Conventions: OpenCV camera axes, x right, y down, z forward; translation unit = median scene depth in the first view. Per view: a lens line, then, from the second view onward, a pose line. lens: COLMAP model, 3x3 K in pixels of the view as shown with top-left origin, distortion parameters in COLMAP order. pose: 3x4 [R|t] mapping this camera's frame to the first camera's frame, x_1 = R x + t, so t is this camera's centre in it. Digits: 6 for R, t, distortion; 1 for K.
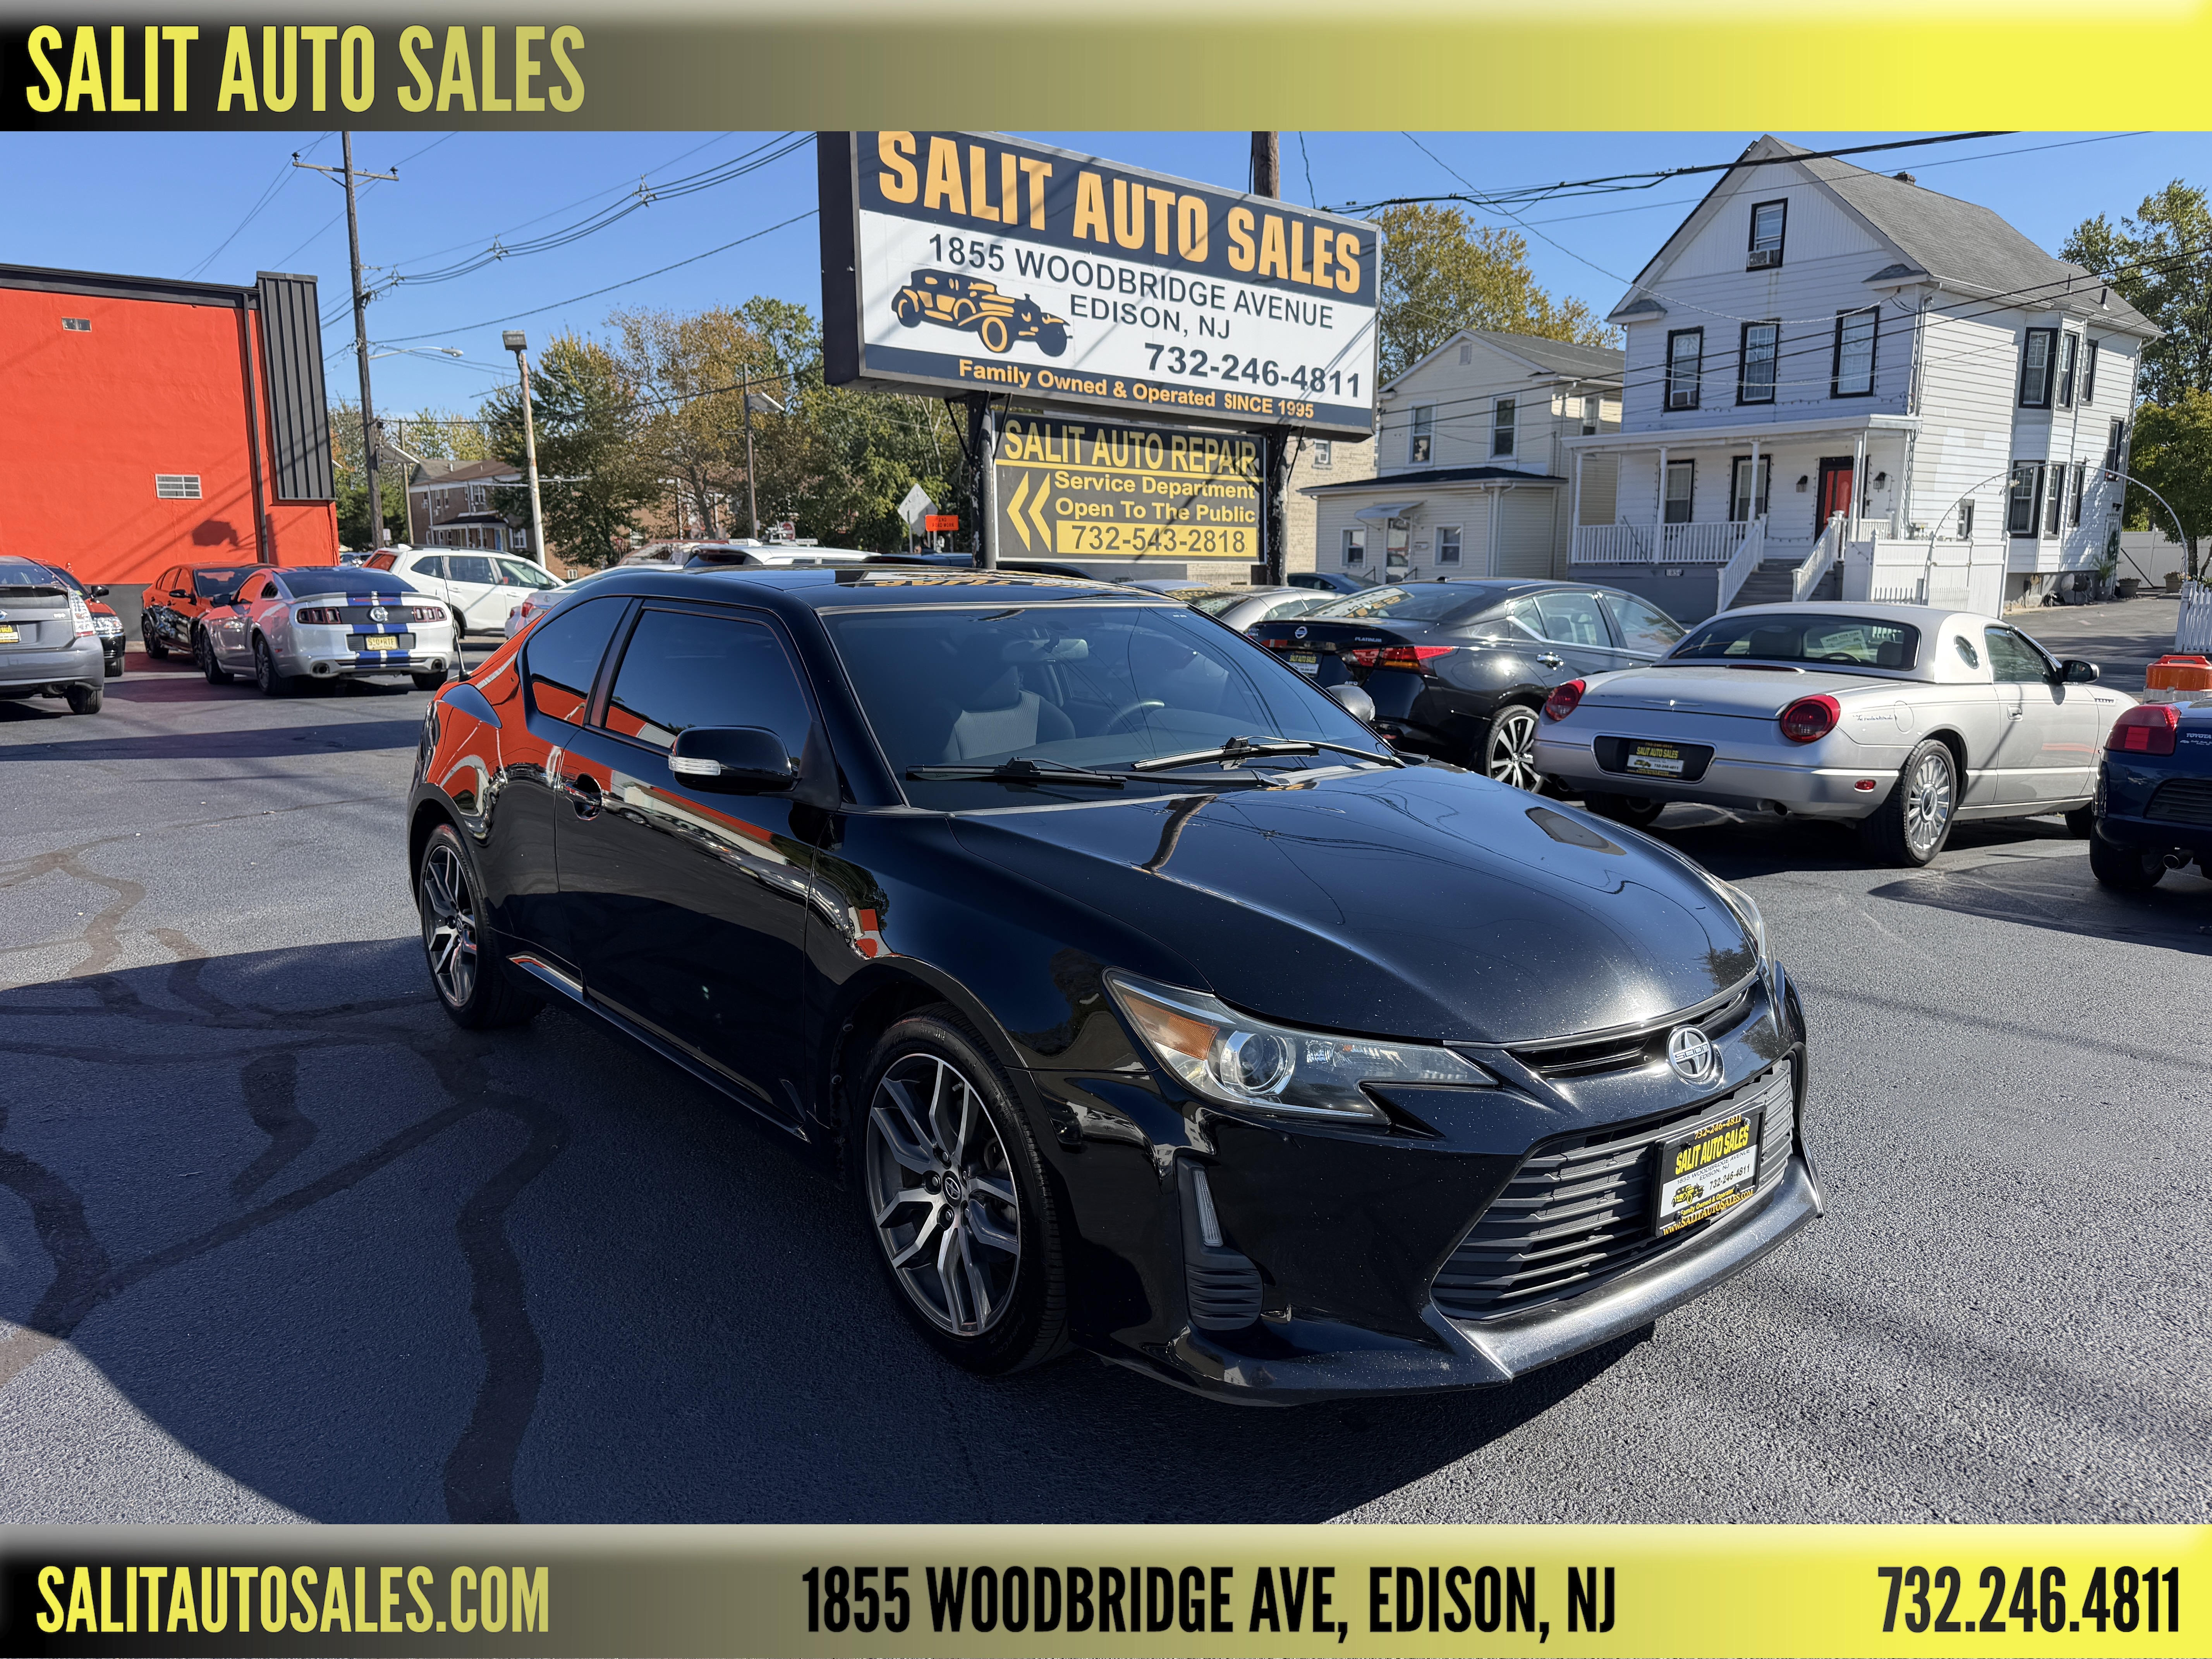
lens RADIAL K [[1563.2, 0, 1119.9], [0, 1563.2, 817.0], [0, 0, 1]] dist [0.017822, -0.024210]
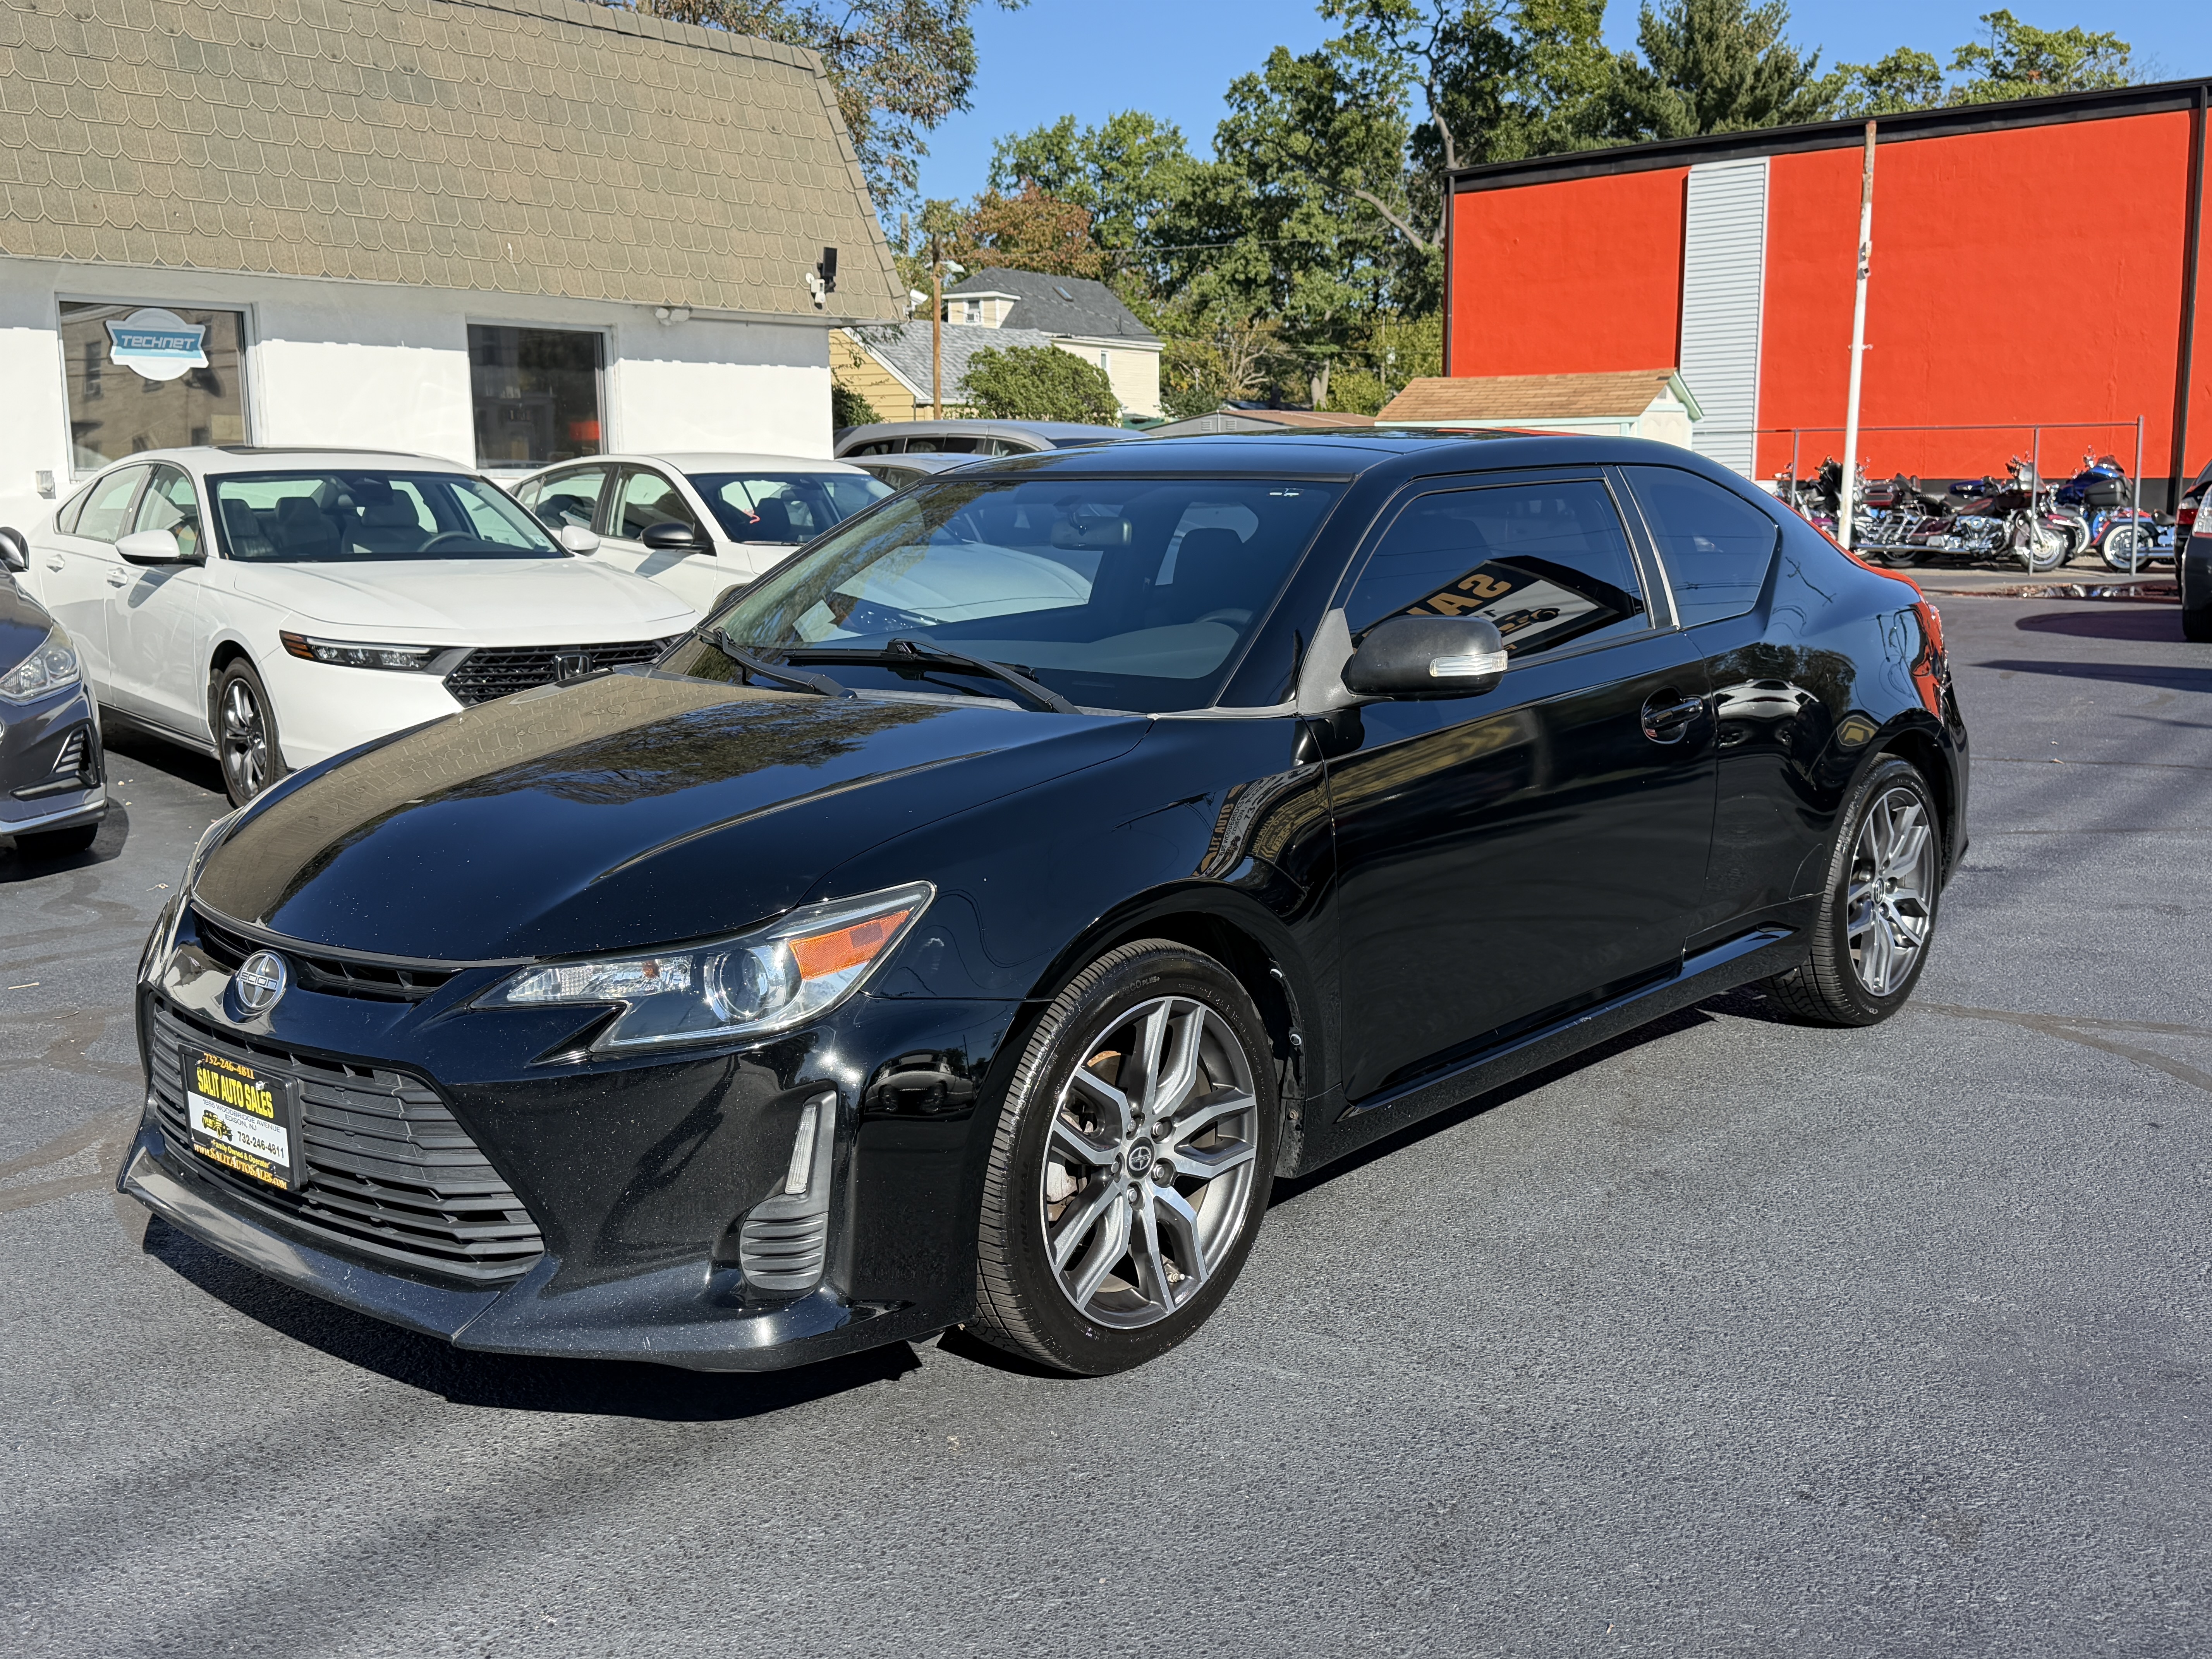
lens RADIAL K [[2201.7, 0, 1098.0], [0, 2201.7, 828.6], [0, 0, 1]] dist [0.024918, 0.000000]
pose [[0.168483, 0.151991, -0.973916, 0.274687], [-0.143082, 0.981347, 0.128398, -0.025216], [0.975264, 0.117717, 0.187088, 0.208993]]
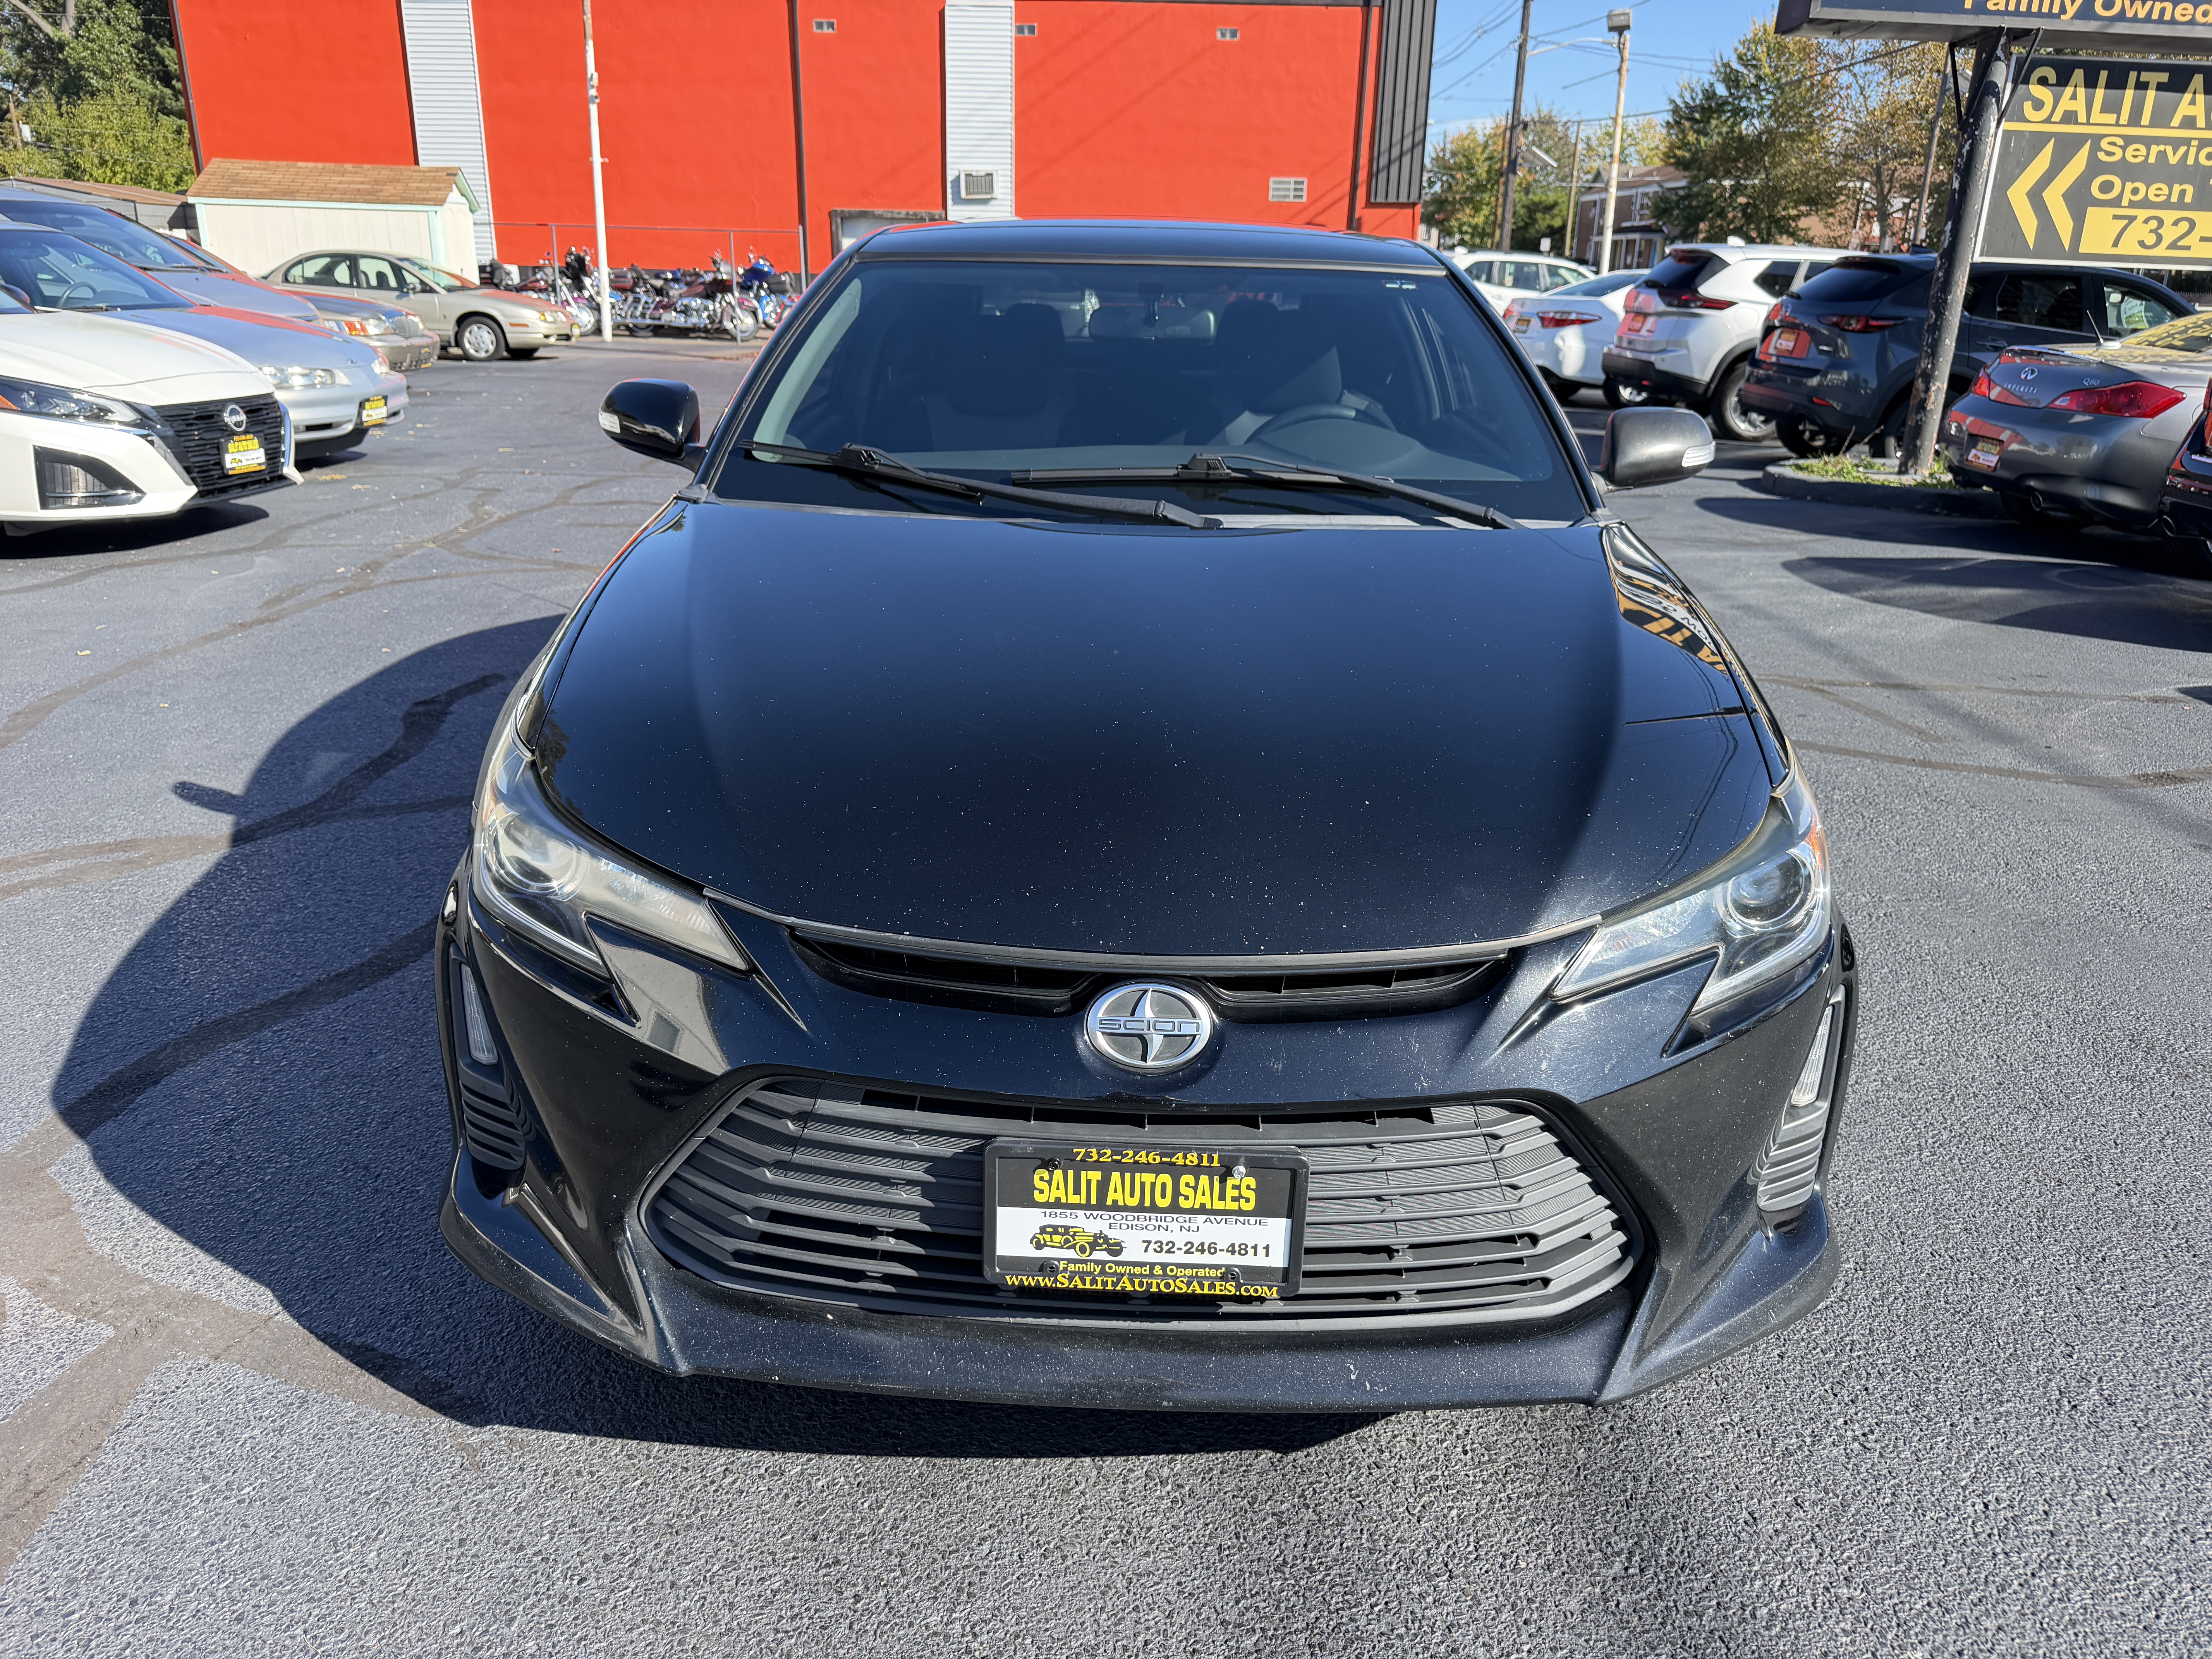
lens RADIAL K [[1563.2, 0, 1120.6], [0, 1563.2, 832.5], [0, 0, 1]] dist [0.017822, -0.024210]
pose [[0.764411, 0.232746, -0.601253, 0.118222], [-0.122581, 0.968022, 0.218877, -0.006953], [0.632968, -0.093609, 0.768497, 0.096873]]
